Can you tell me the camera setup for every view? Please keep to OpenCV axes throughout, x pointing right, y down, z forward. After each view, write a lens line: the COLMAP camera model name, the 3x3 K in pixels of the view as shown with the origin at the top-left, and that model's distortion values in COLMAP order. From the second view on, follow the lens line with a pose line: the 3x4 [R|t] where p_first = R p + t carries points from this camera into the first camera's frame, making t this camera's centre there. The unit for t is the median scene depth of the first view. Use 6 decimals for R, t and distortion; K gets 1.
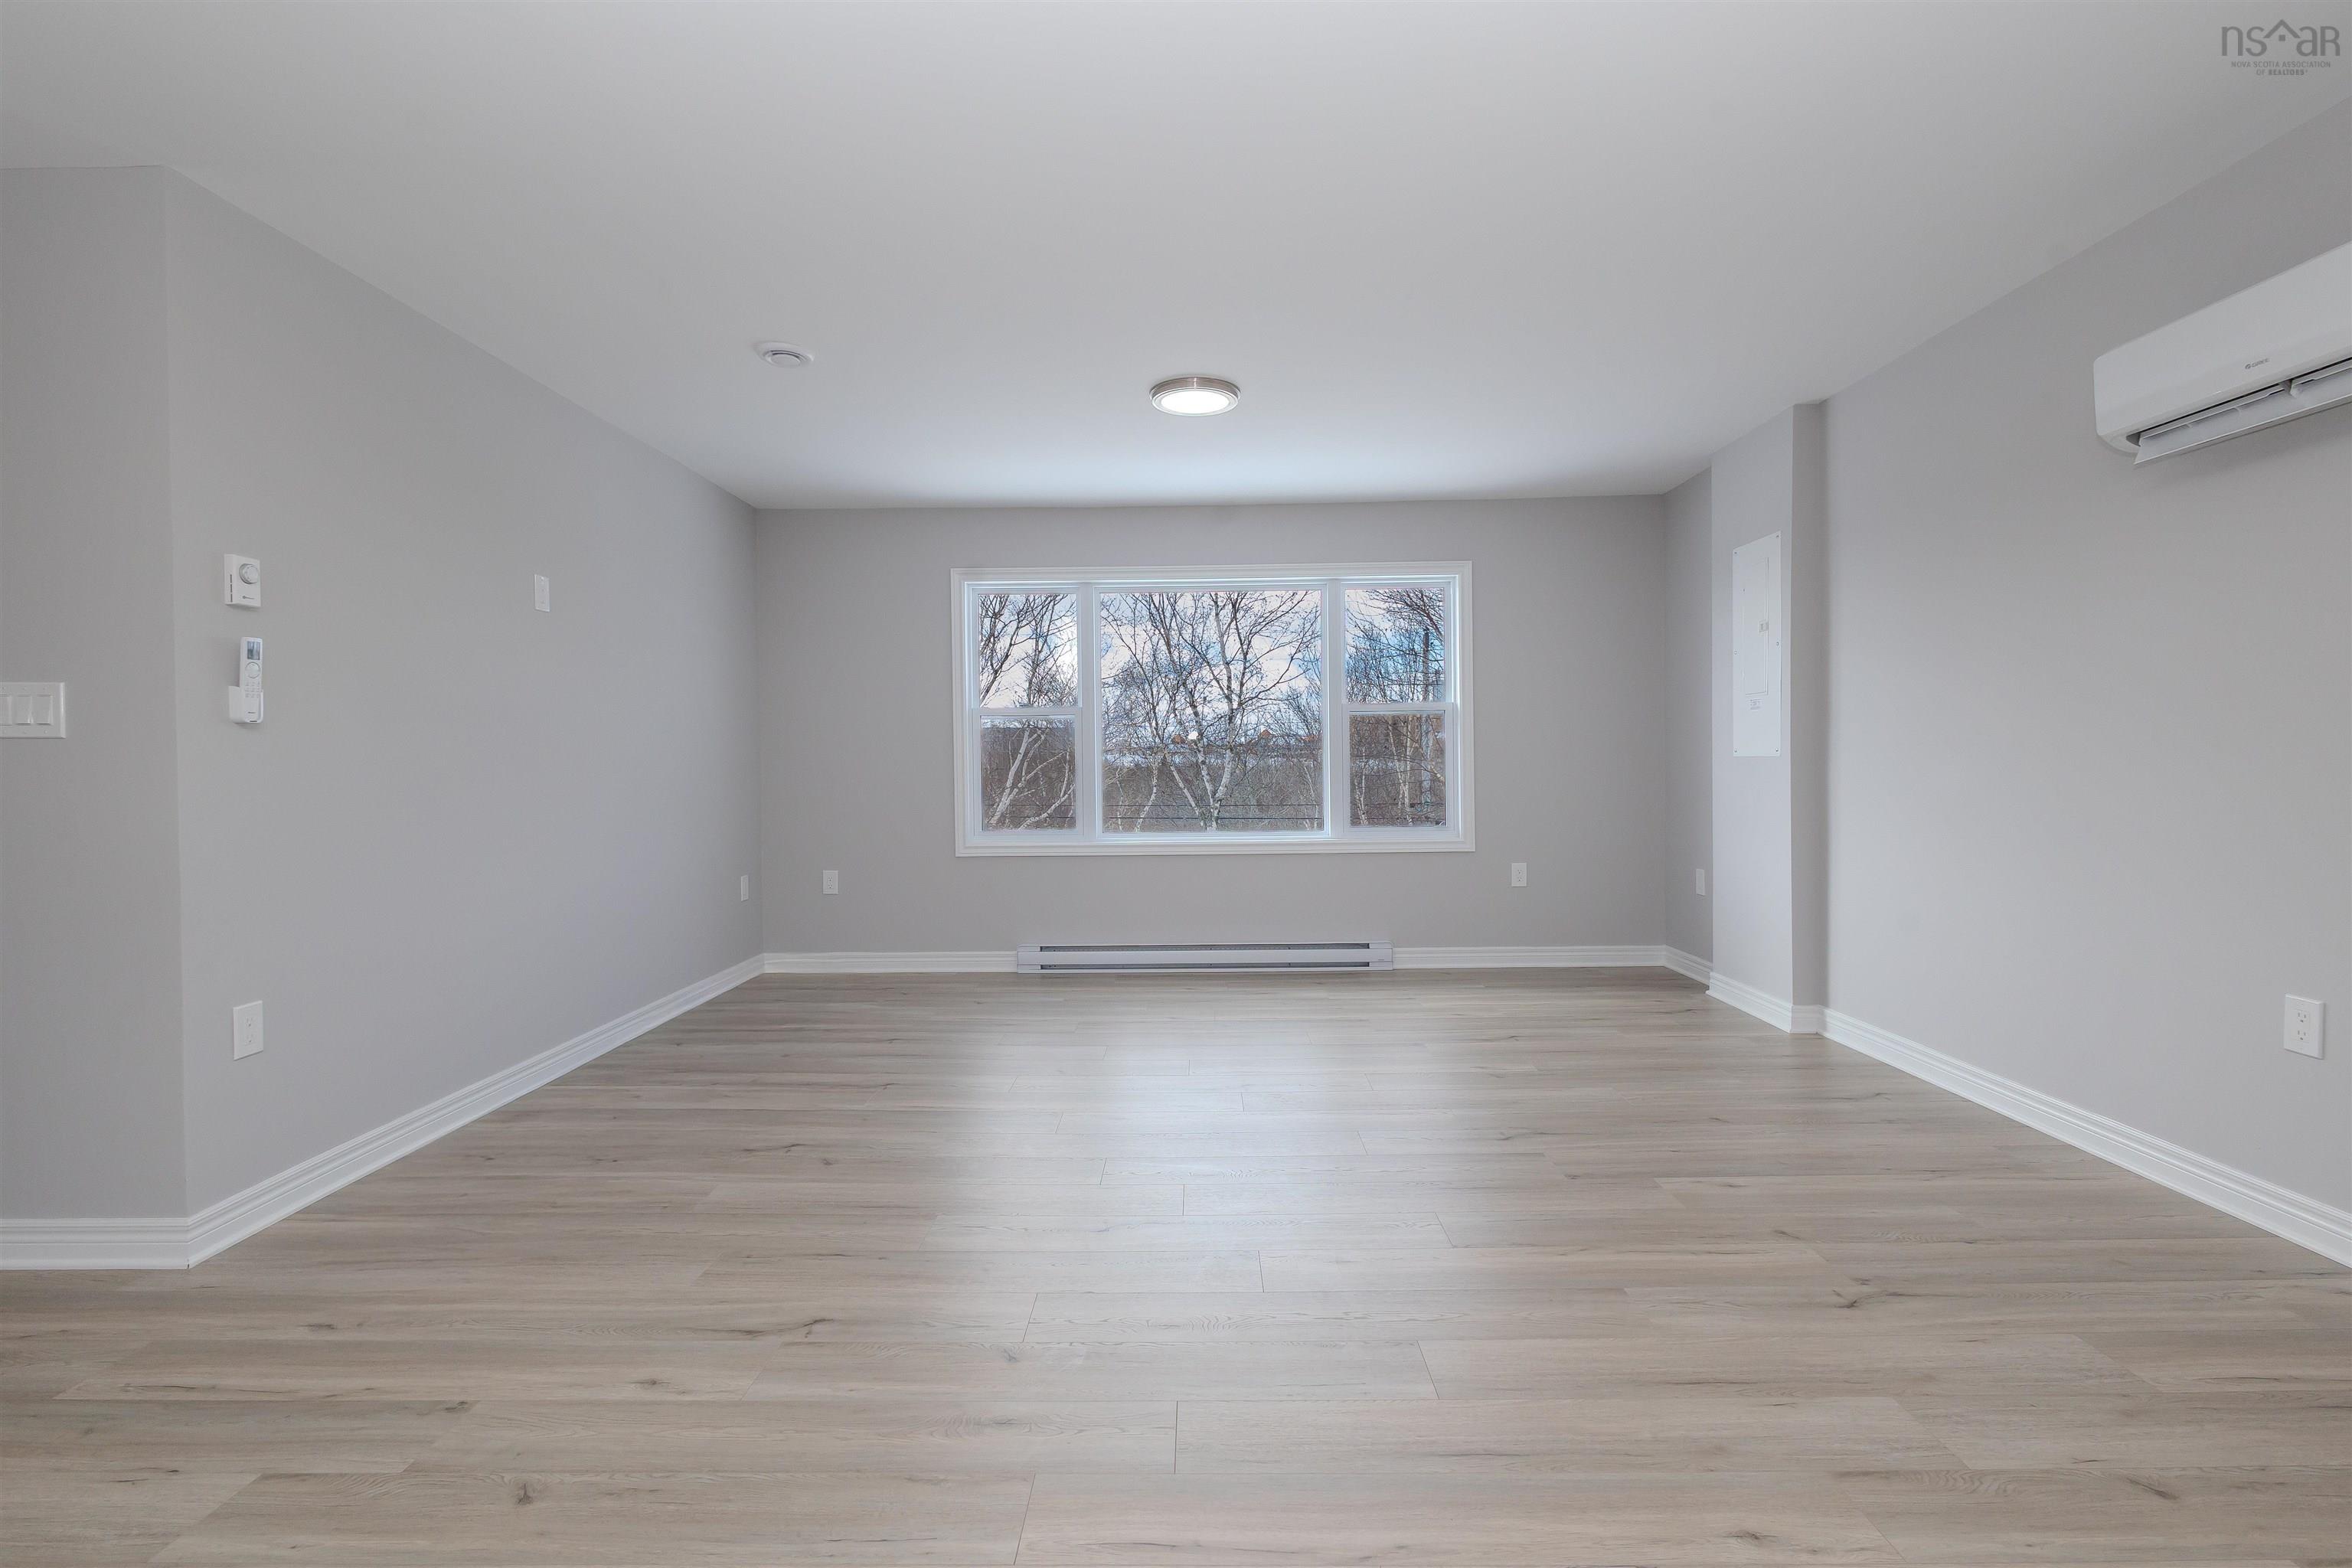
lens RADIAL K [[1099.9, 0, 1179.6], [0, 1099.9, 756.5], [0, 0, 1]] dist [0.012691, -0.005235]
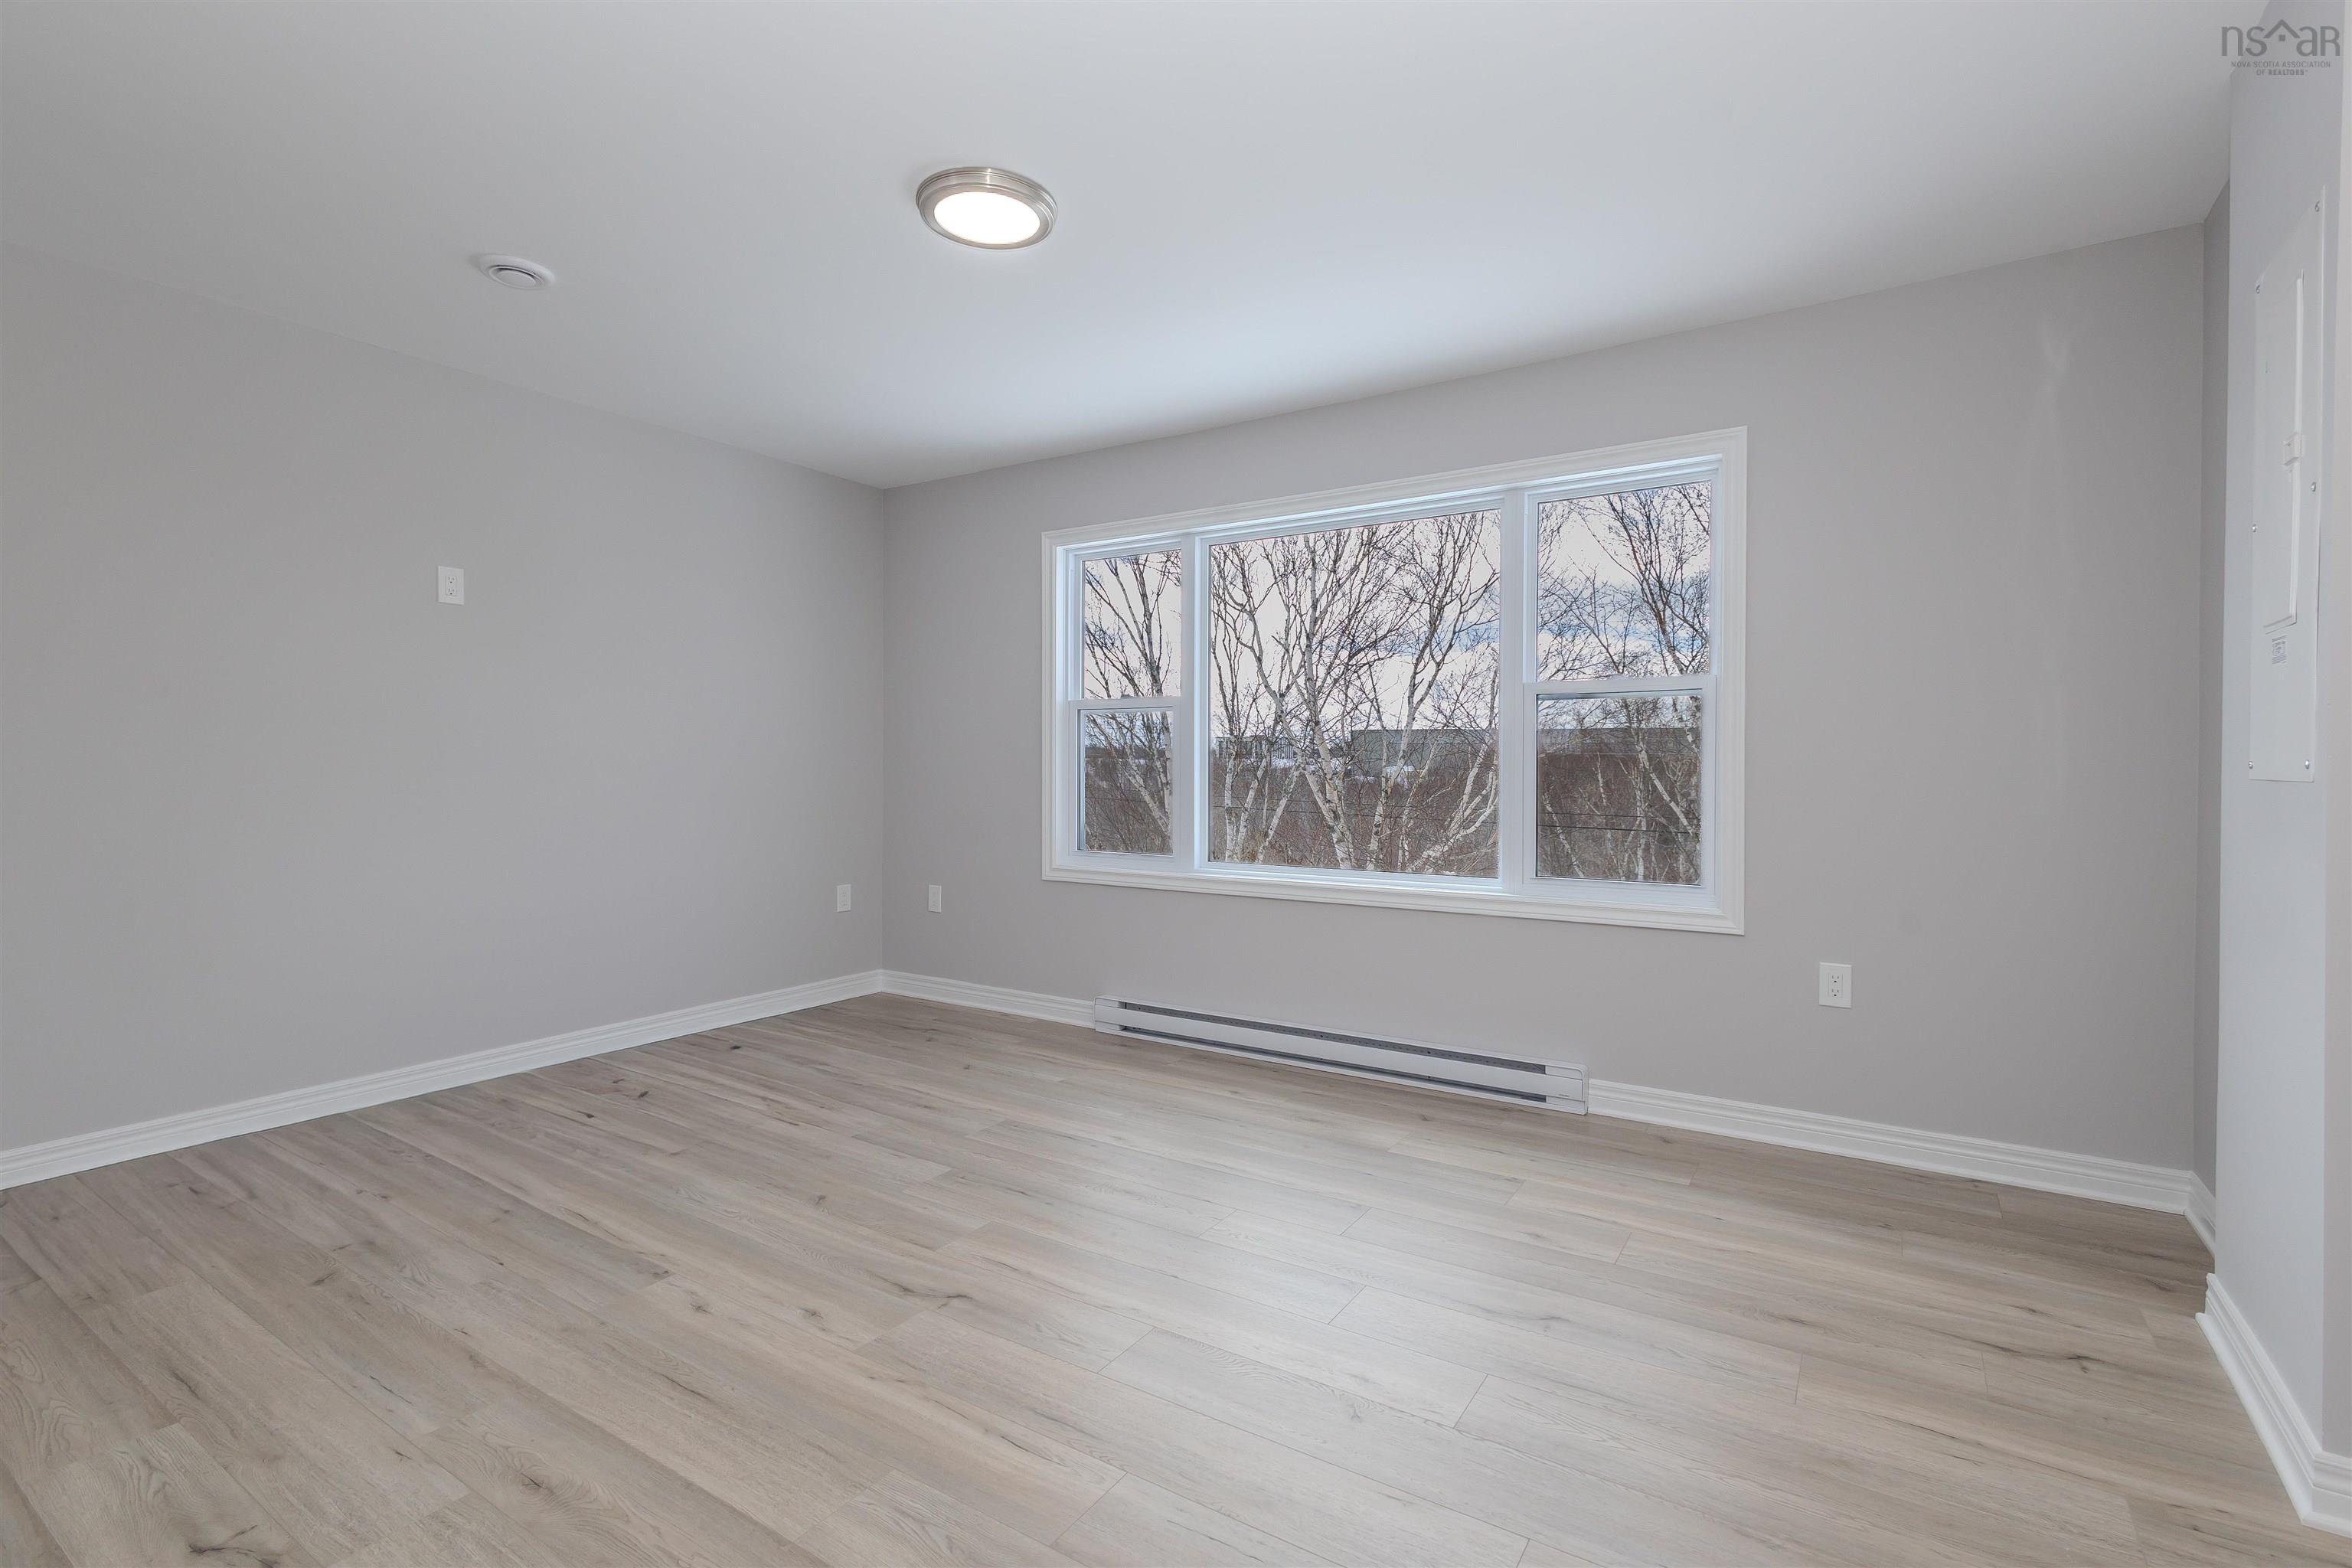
lens RADIAL K [[1086.6, 0, 1177.1], [0, 1086.6, 776.6], [0, 0, 1]] dist [0.002925, -0.000005]
pose [[0.845889, 0.019742, -0.532994, 0.316751], [-0.011624, 0.999760, 0.018582, -0.003307], [0.533232, -0.009523, 0.845915, 0.361495]]
